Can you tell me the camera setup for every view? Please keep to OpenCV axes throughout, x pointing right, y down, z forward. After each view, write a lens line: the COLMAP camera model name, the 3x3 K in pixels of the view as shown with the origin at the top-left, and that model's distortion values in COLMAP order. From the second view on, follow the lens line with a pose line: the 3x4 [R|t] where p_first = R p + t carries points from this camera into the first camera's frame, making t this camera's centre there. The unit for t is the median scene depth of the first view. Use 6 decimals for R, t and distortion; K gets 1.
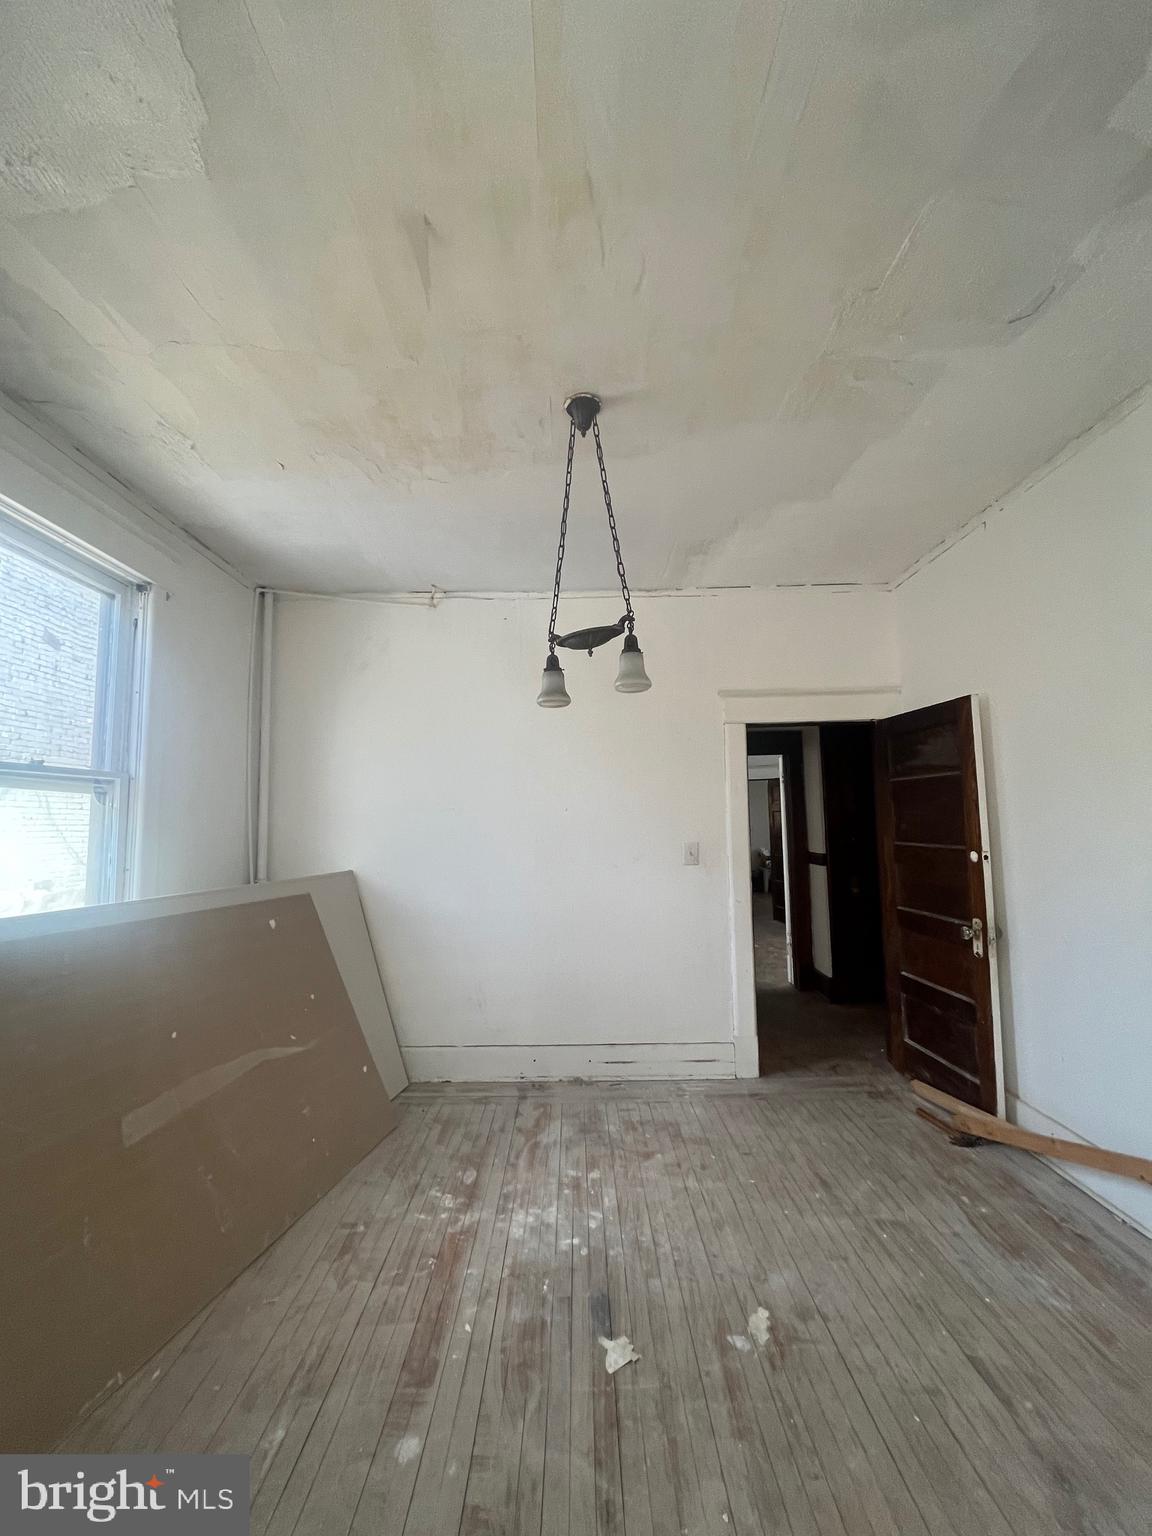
lens RADIAL K [[619.5, 0, 571.2], [0, 619.5, 772.3], [0, 0, 1]] dist [-0.003995, -0.000972]
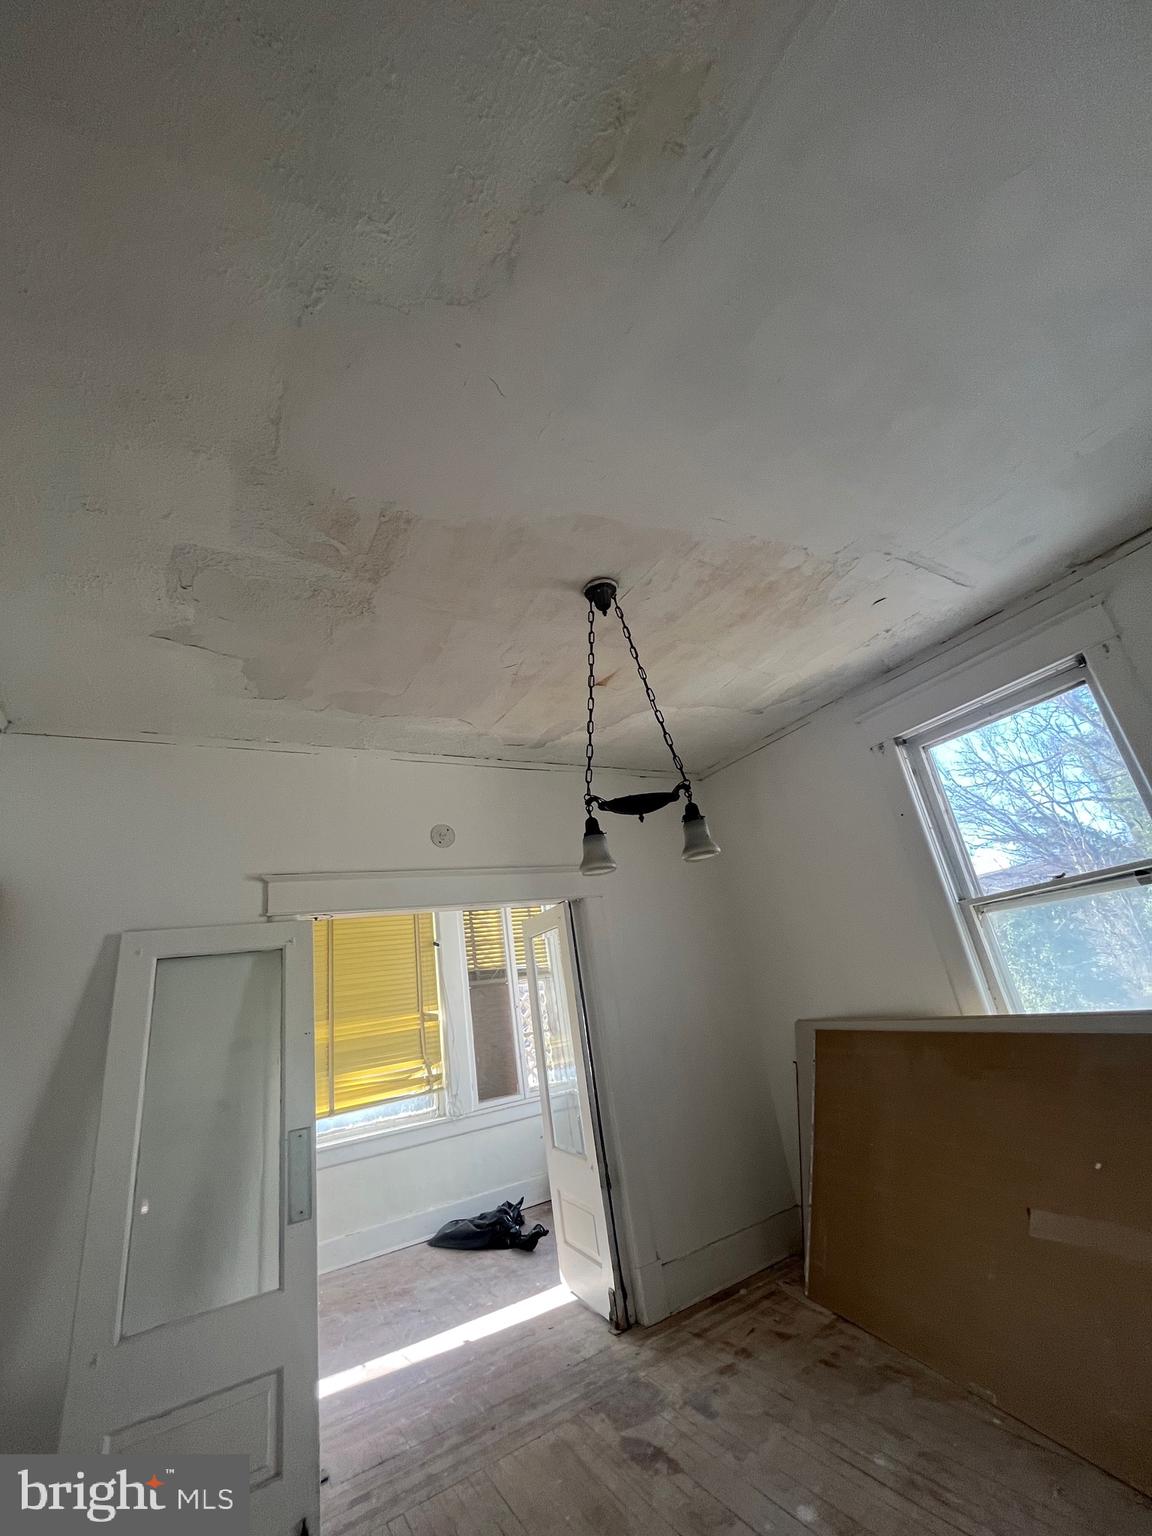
lens RADIAL K [[619.5, 0, 578.0], [0, 619.5, 764.9], [0, 0, 1]] dist [-0.003995, -0.000972]
pose [[-0.847568, -0.050047, -0.528321, 0.607265], [0.204419, 0.887932, -0.412055, 0.103976], [0.489735, -0.457244, -0.742353, 1.663629]]
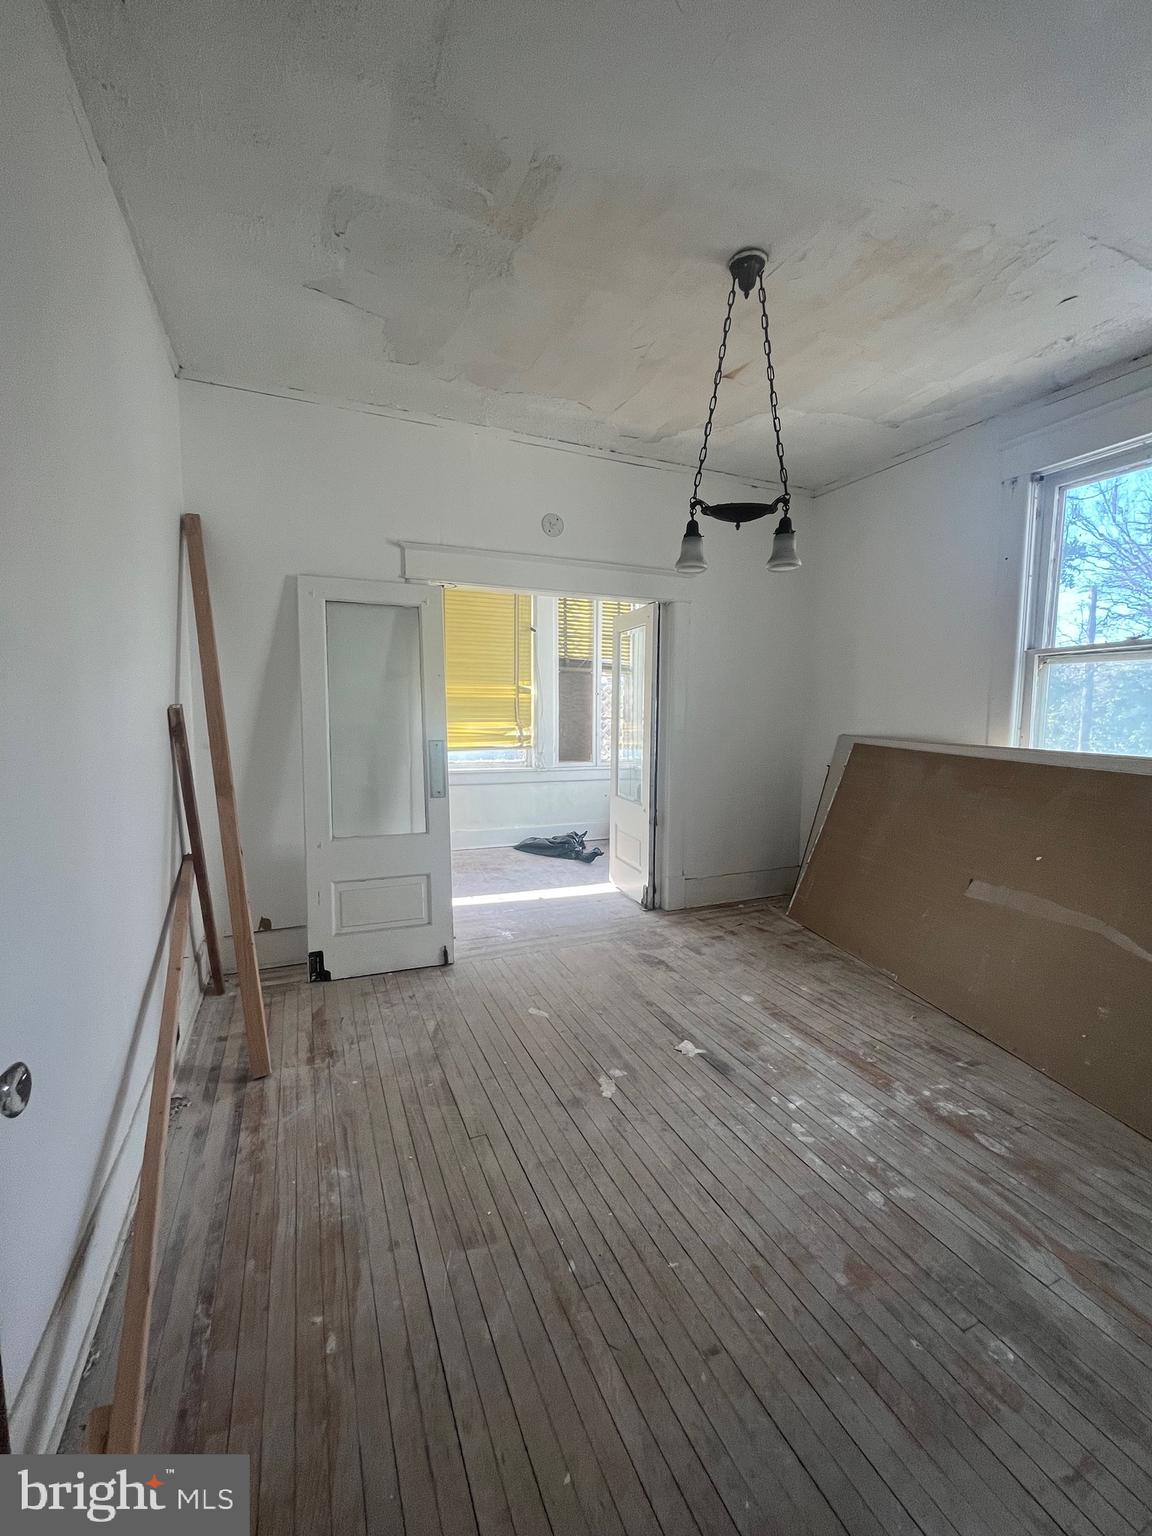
lens RADIAL K [[619.5, 0, 576.3], [0, 619.5, 766.9], [0, 0, 1]] dist [-0.003995, -0.000972]
pose [[-0.913398, 0.048146, -0.404209, 0.720791], [0.045913, 0.998829, 0.015221, 0.188119], [0.404469, -0.004656, -0.914540, 1.824883]]
